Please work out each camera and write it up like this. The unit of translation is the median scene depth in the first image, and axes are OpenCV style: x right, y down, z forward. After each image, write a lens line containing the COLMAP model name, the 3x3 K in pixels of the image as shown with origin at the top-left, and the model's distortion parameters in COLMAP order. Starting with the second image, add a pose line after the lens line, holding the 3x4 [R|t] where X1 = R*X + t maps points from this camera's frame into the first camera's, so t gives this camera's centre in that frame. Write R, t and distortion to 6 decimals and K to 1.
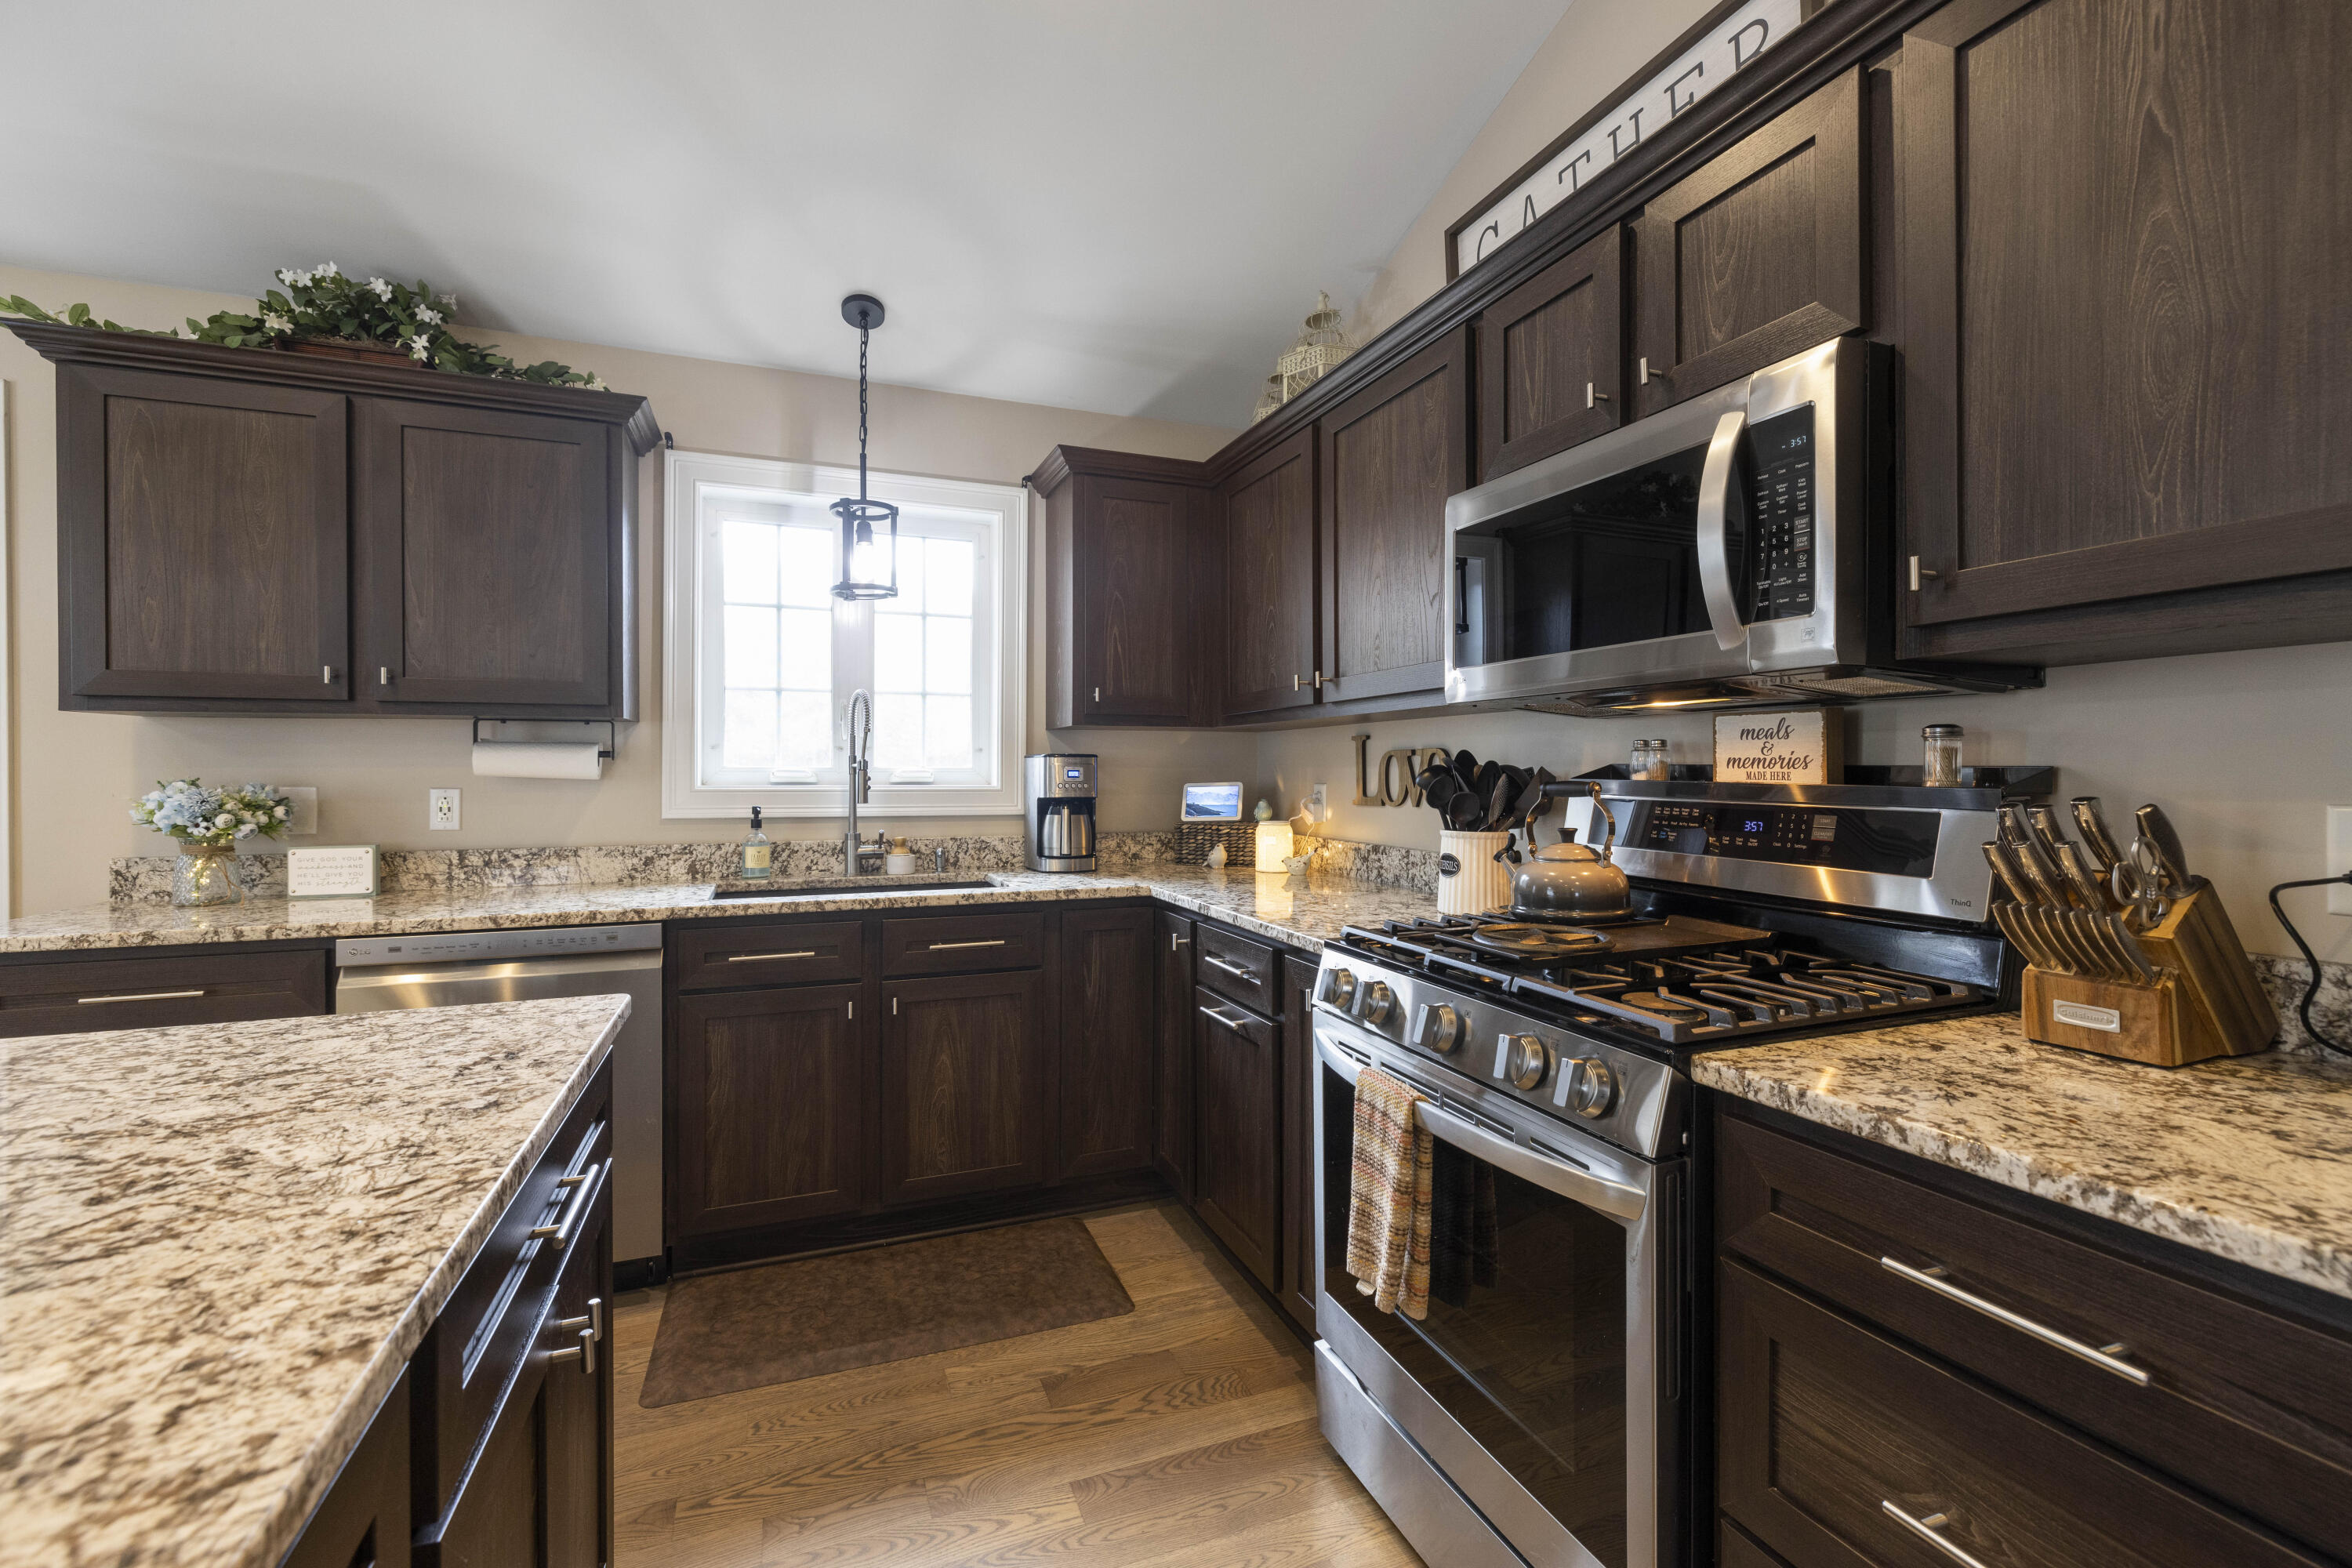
lens RADIAL K [[982.1, 0, 1165.9], [0, 982.1, 774.0], [0, 0, 1]] dist [-0.000711, -0.000054]
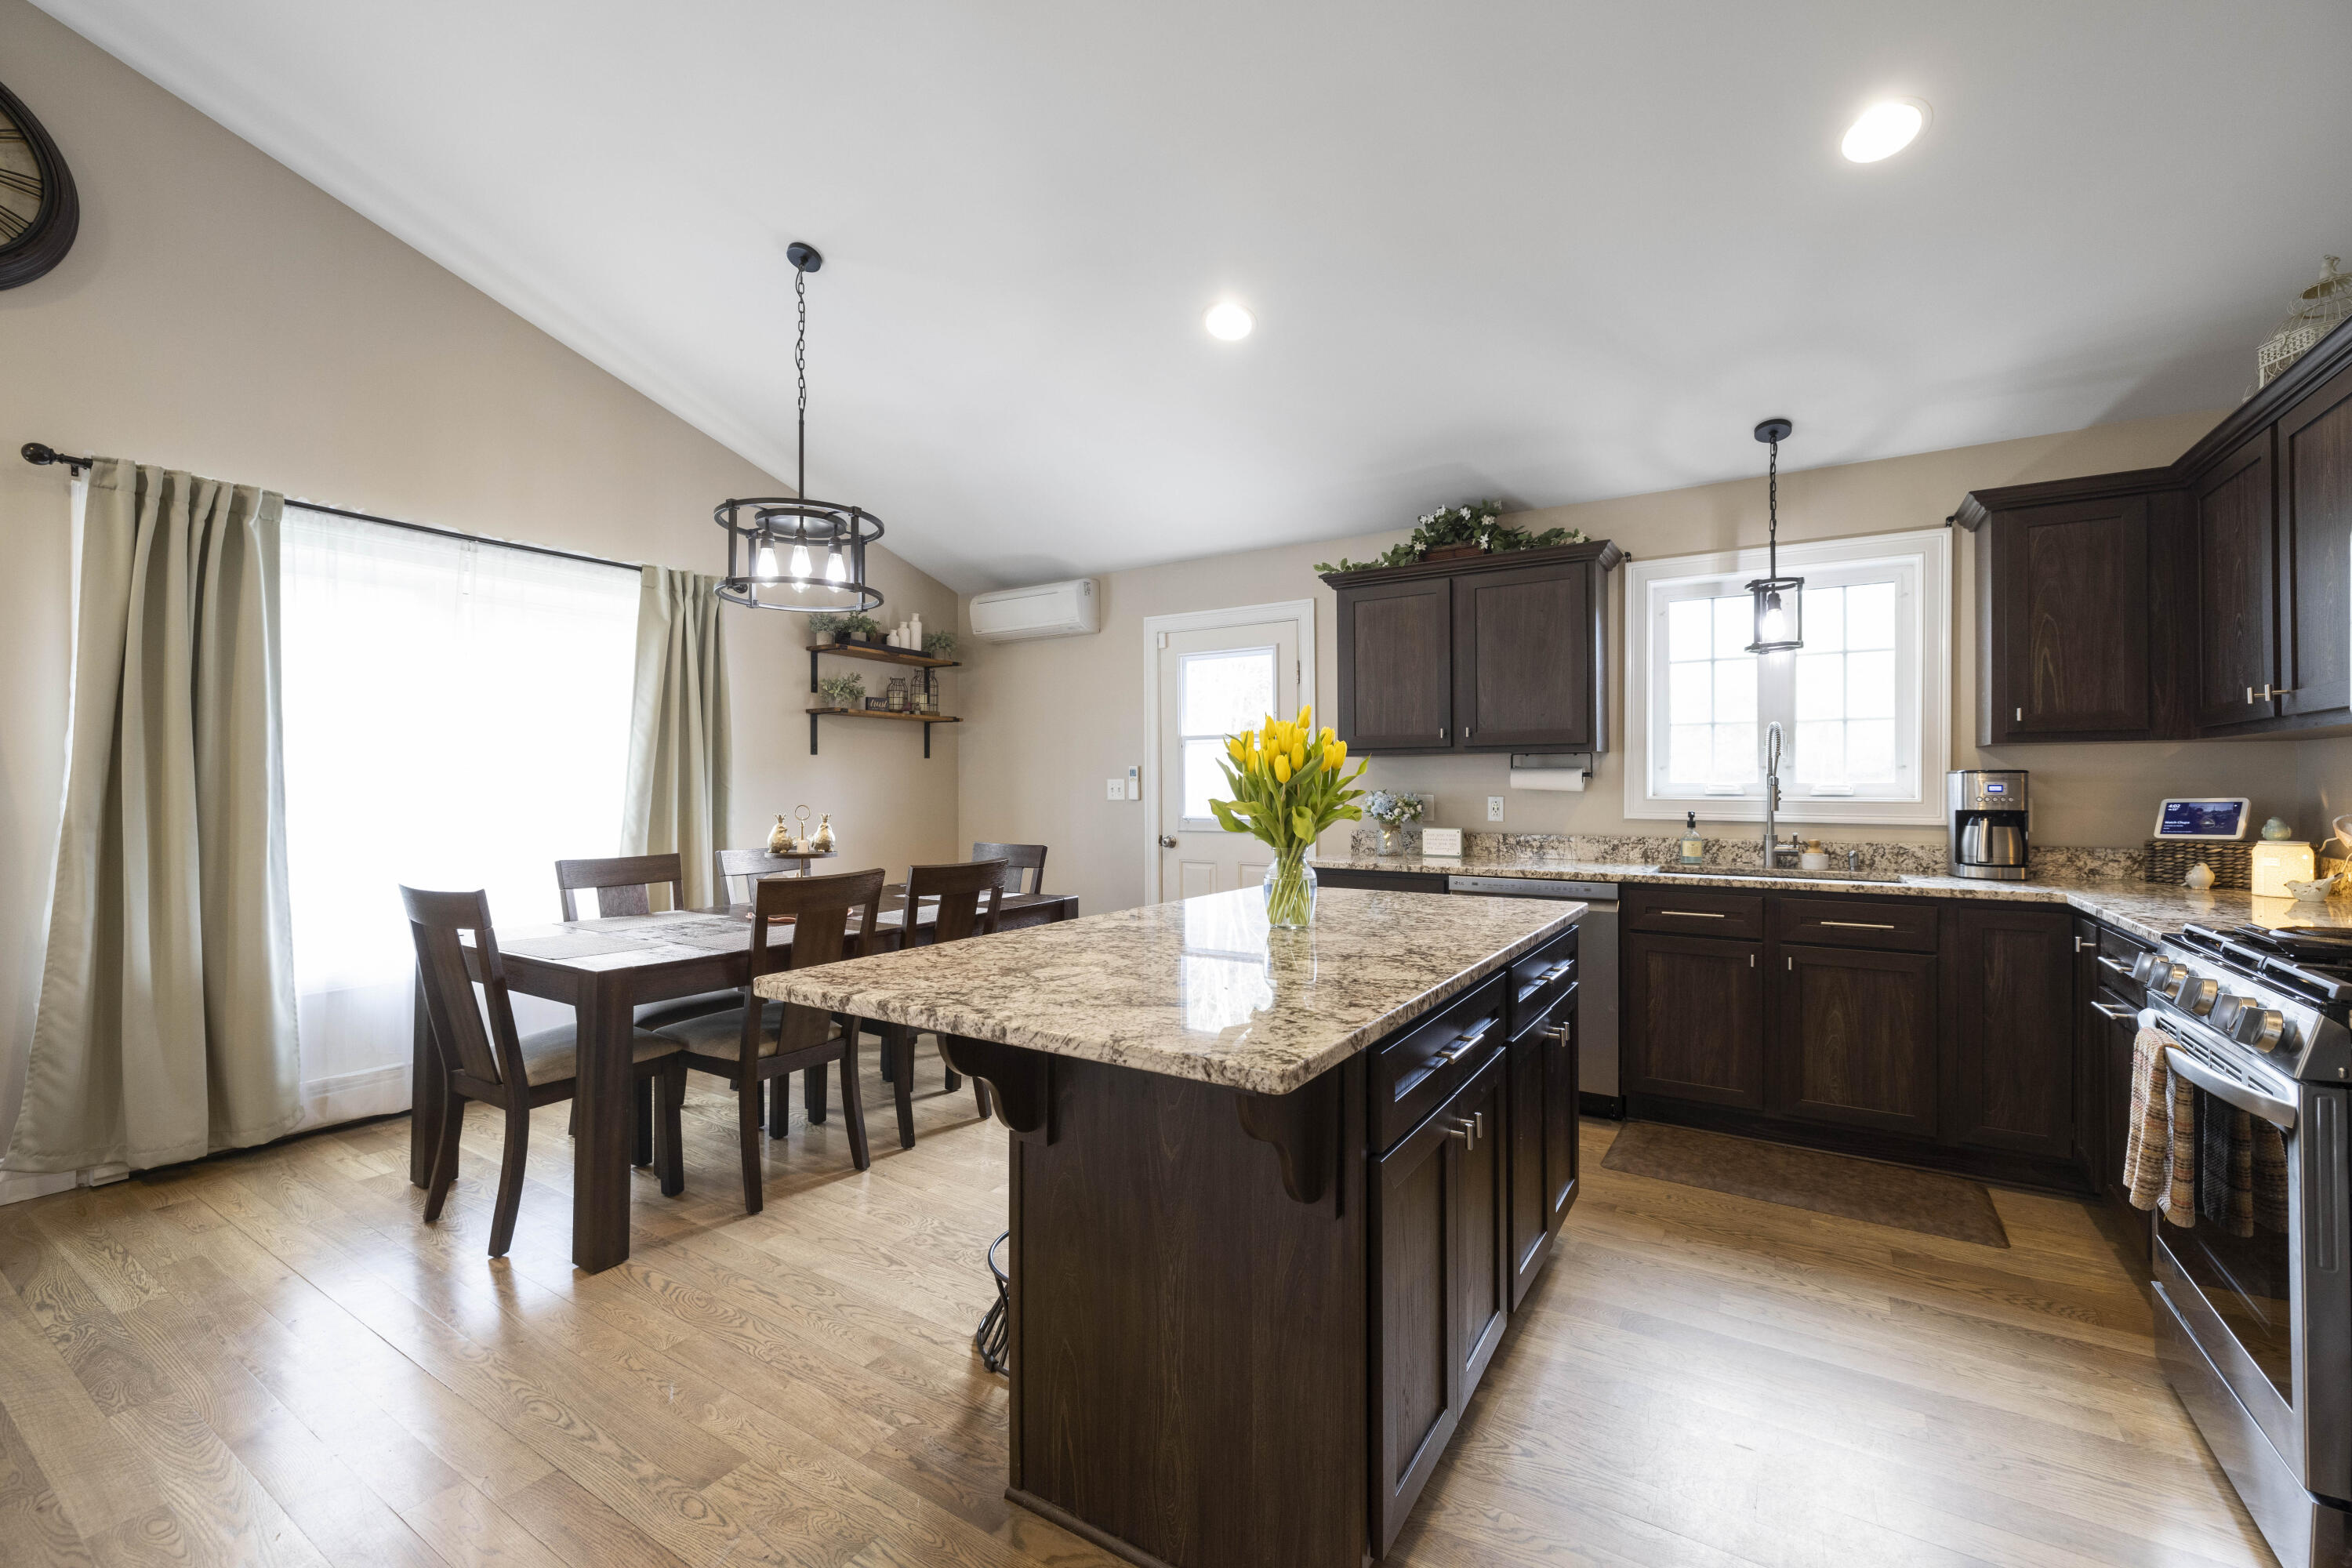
lens RADIAL K [[982.1, 0, 1162.0], [0, 982.1, 778.2], [0, 0, 1]] dist [-0.000711, -0.000054]
pose [[0.585094, -0.005748, -0.810945, 0.292211], [-0.001081, 0.999968, -0.007868, -0.002232], [0.810965, 0.005481, 0.585069, -0.444797]]
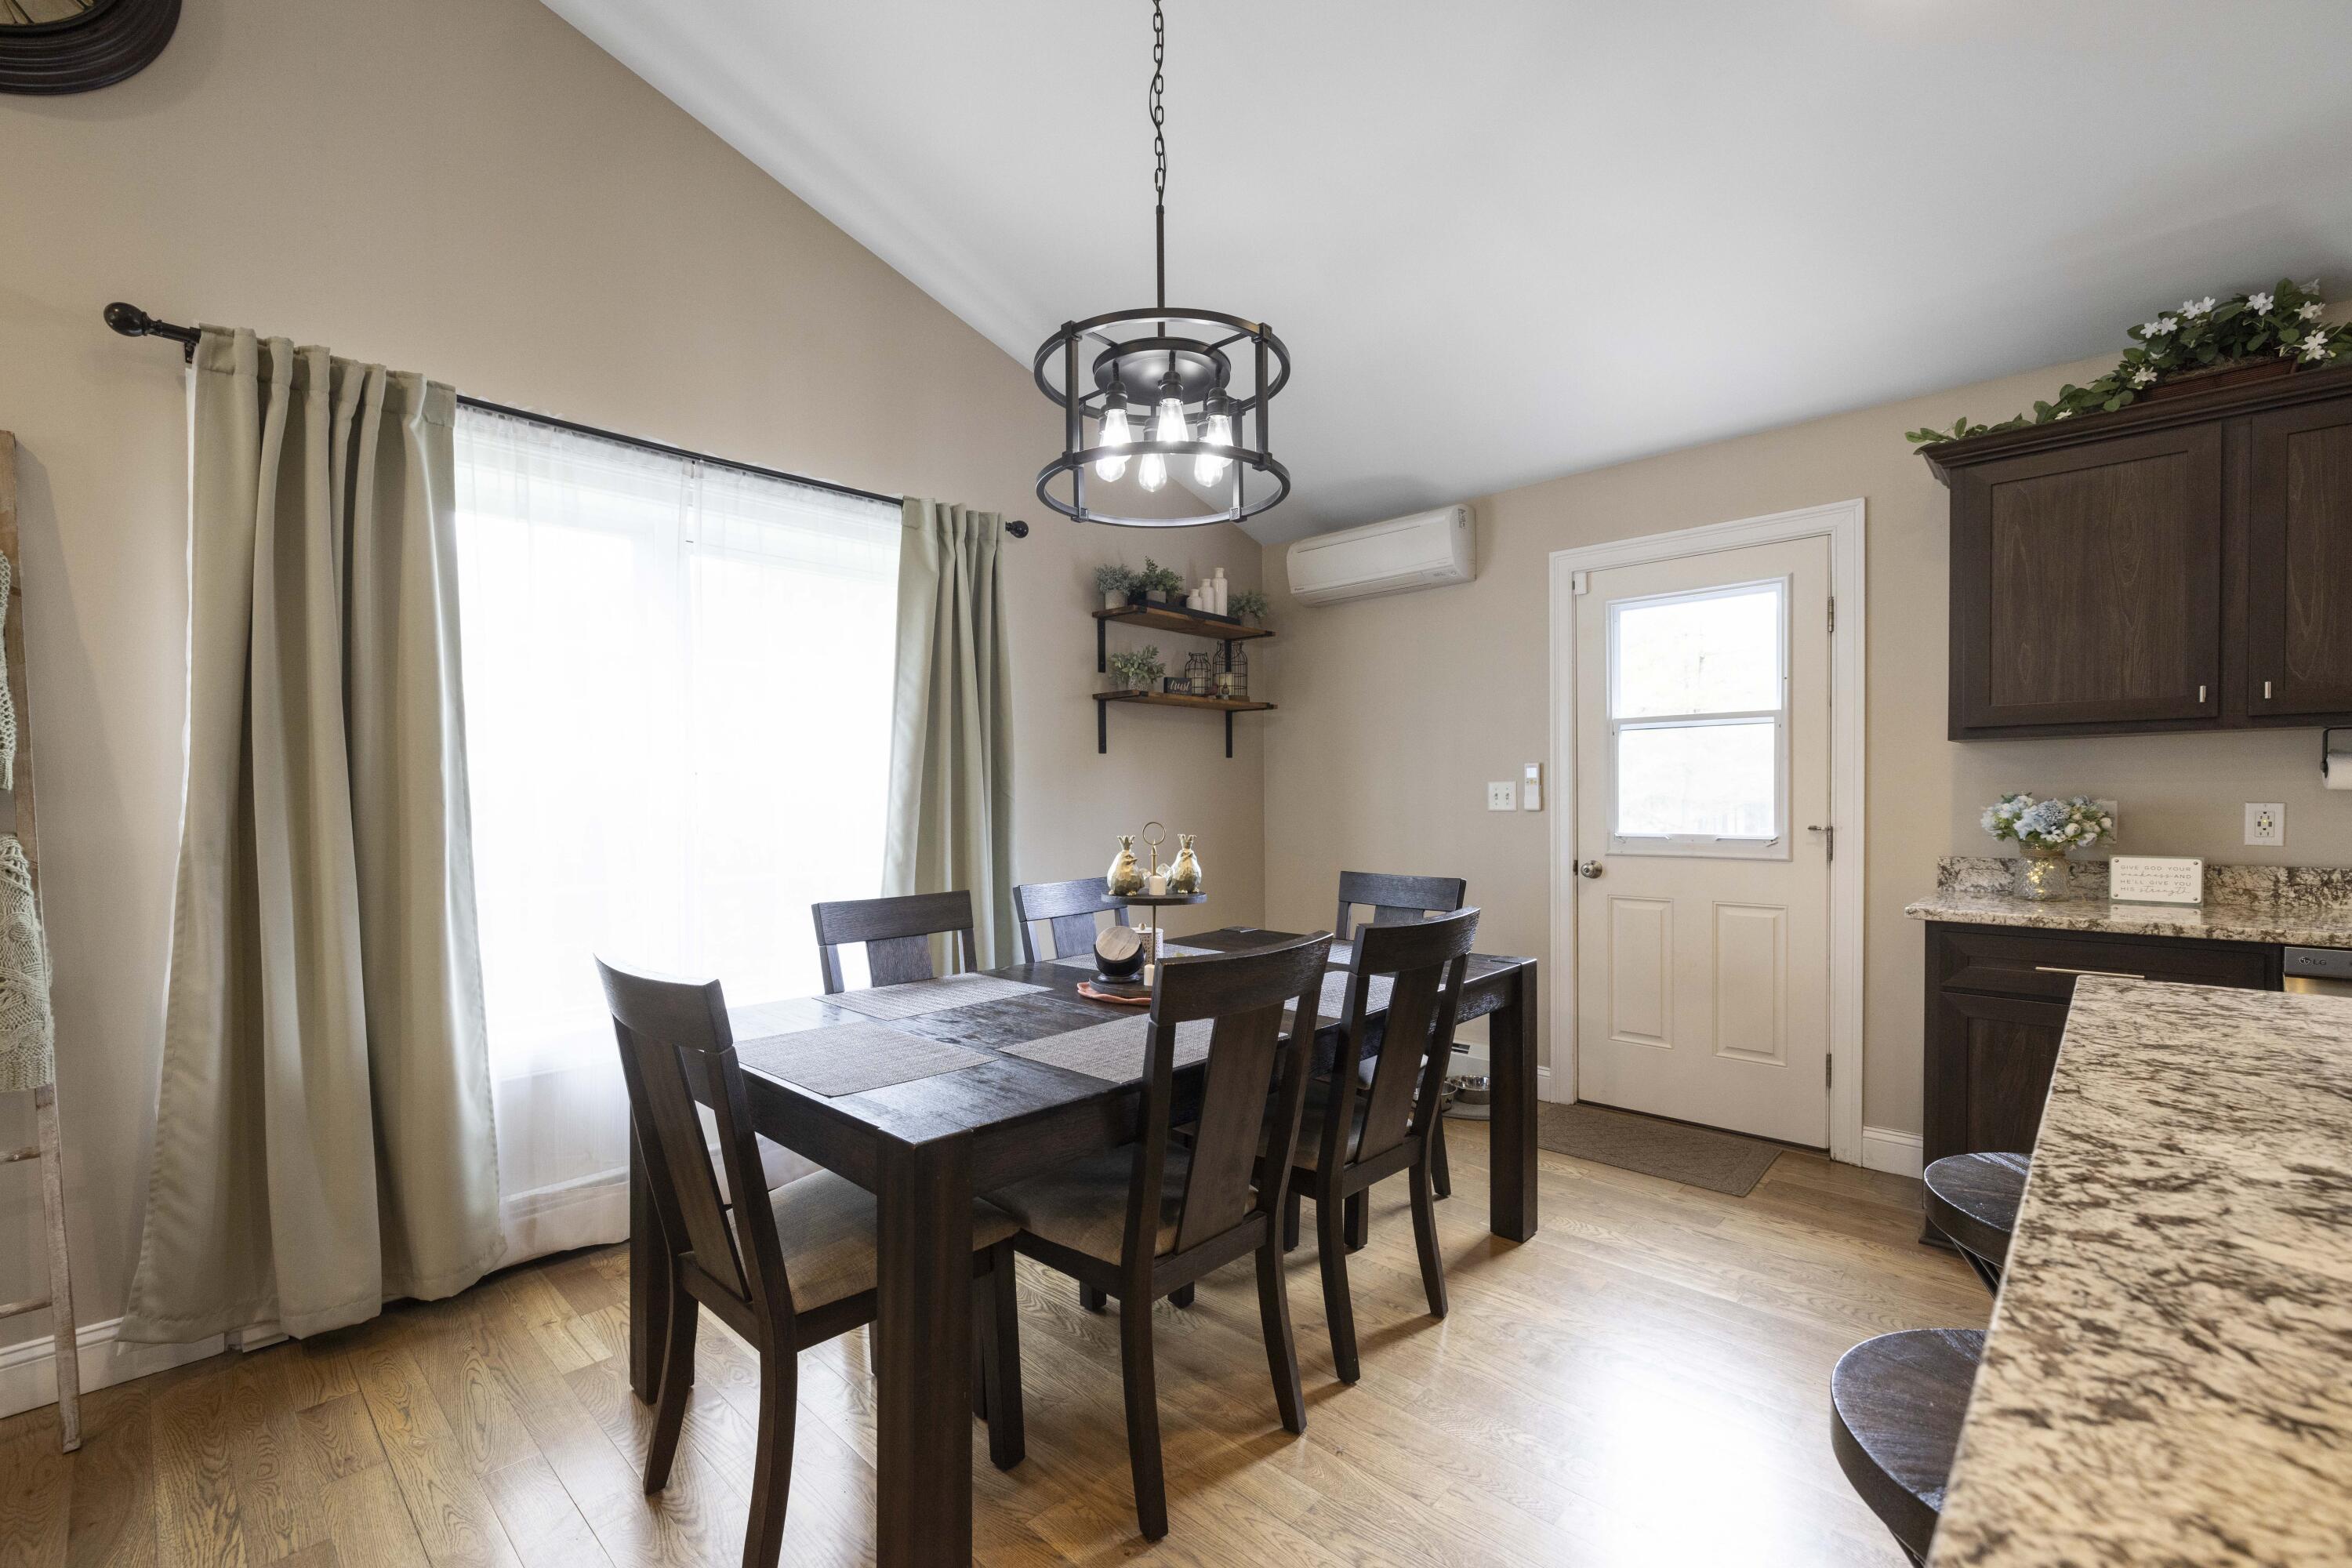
lens RADIAL K [[982.1, 0, 1146.7], [0, 982.1, 815.7], [0, 0, 1]] dist [-0.000711, -0.000054]
pose [[0.416951, 0.015933, -0.908789, -0.332032], [0.006345, 0.999771, 0.020439, 0.000934], [0.908907, -0.014288, 0.416755, -0.428638]]
